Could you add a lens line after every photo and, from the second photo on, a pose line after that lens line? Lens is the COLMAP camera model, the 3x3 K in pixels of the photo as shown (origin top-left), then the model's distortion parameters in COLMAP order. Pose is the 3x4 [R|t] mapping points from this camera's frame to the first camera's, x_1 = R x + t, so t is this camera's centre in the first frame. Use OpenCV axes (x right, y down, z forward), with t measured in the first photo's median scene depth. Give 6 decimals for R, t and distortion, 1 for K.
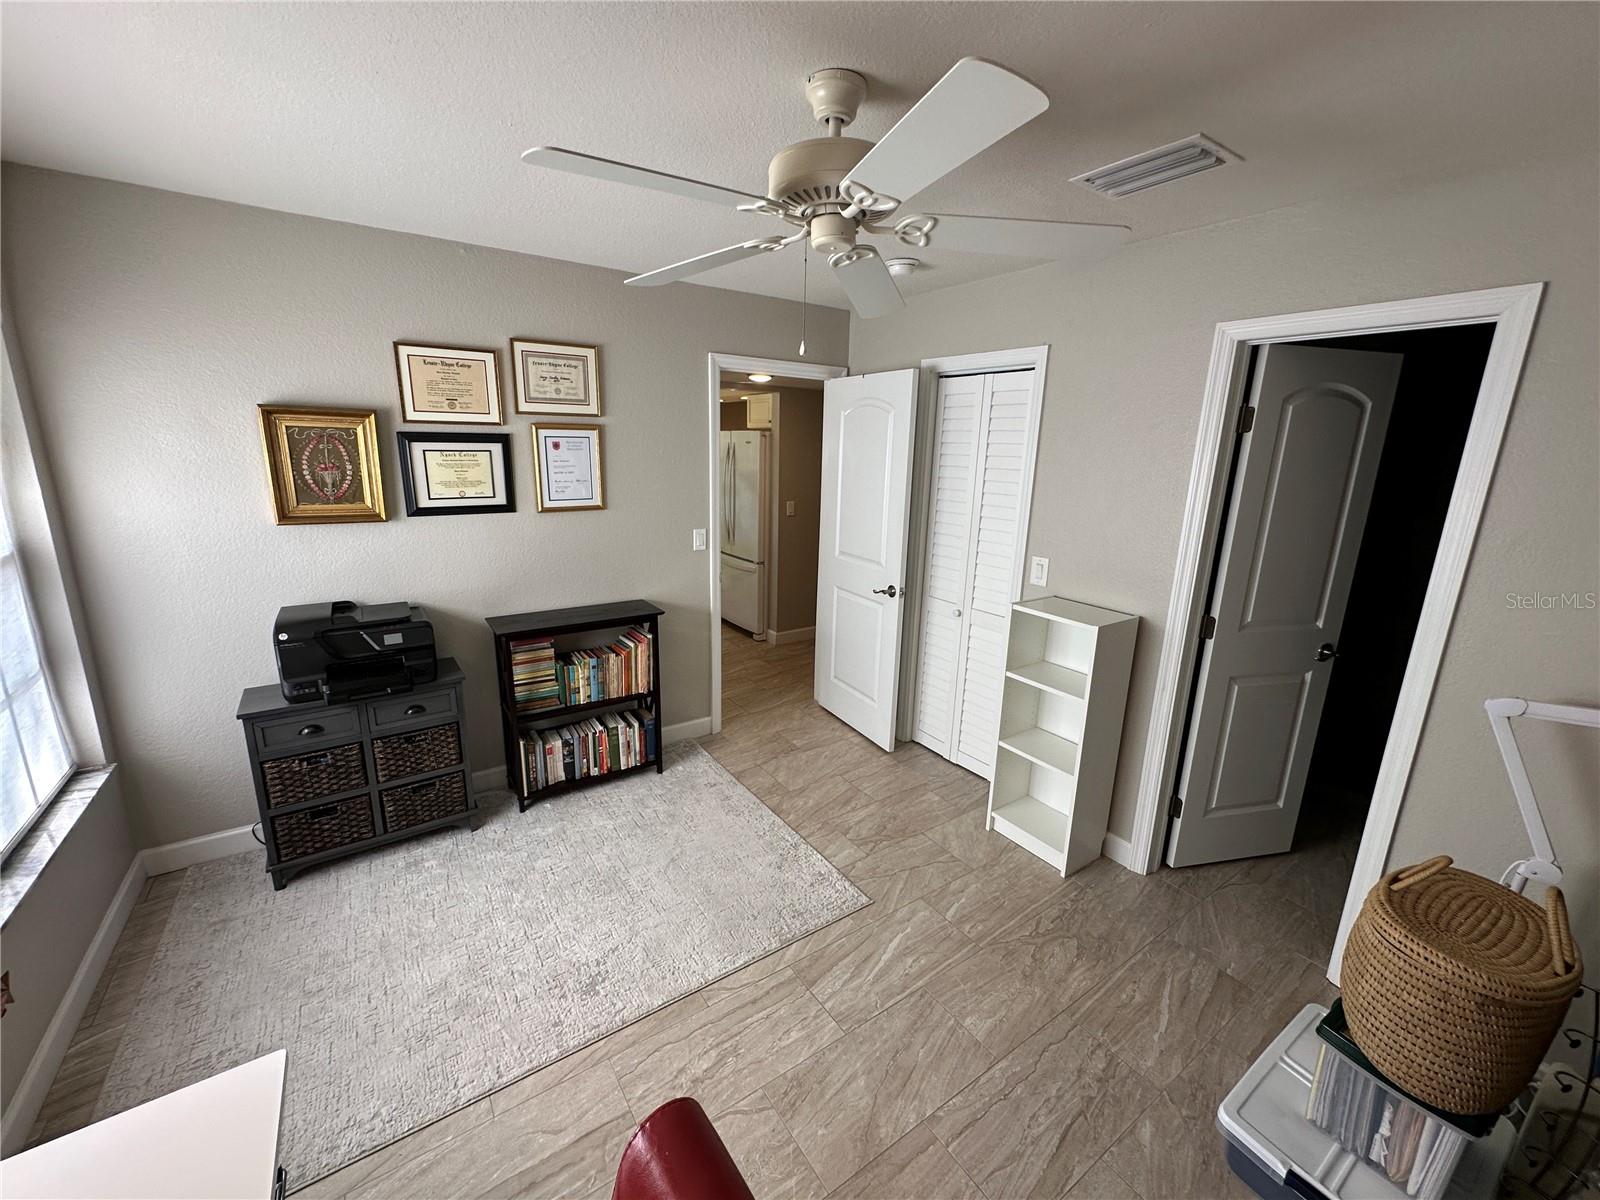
lens RADIAL K [[640.1, 0, 796.8], [0, 640.1, 595.1], [0, 0, 1]] dist [0.000111, -0.000002]
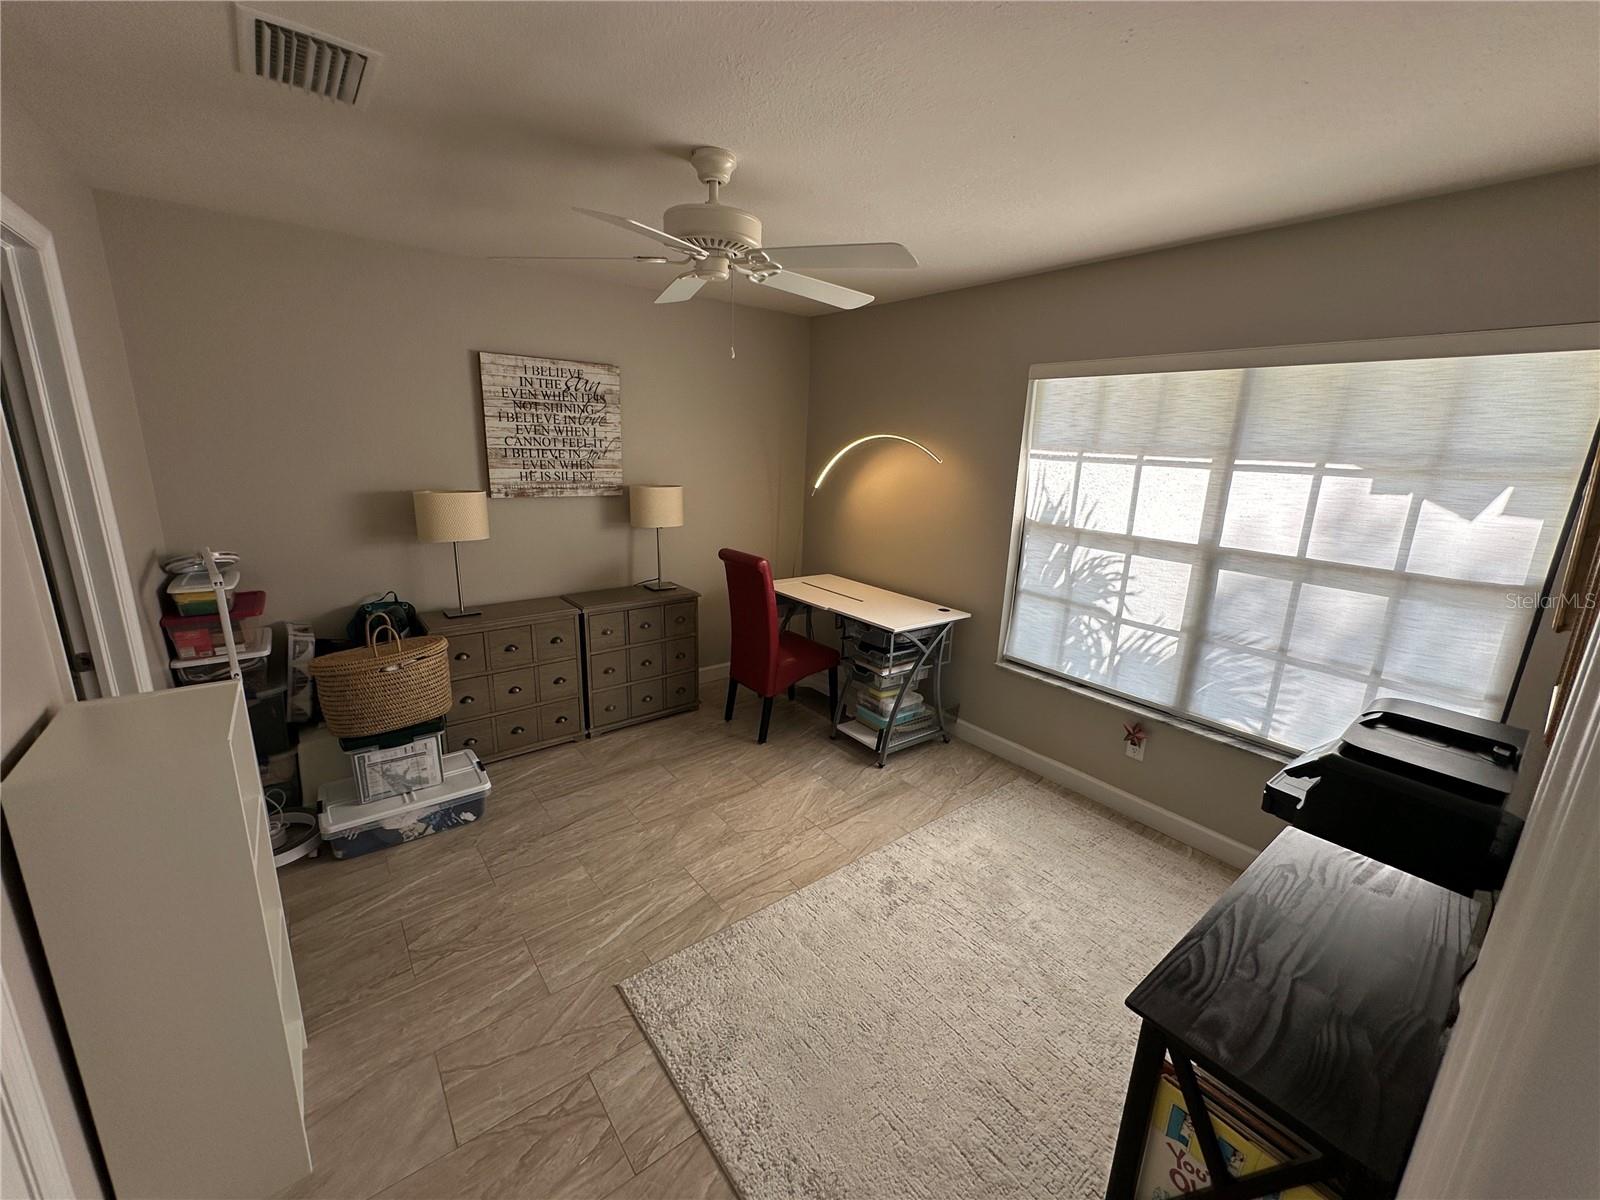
lens RADIAL K [[640.1, 0, 802.9], [0, 640.1, 598.5], [0, 0, 1]] dist [0.000111, -0.000002]
pose [[-0.995878, -0.036598, -0.082987, -0.036979], [-0.070770, 0.885812, 0.458617, -0.395956], [0.056726, 0.462600, -0.884751, 1.737144]]
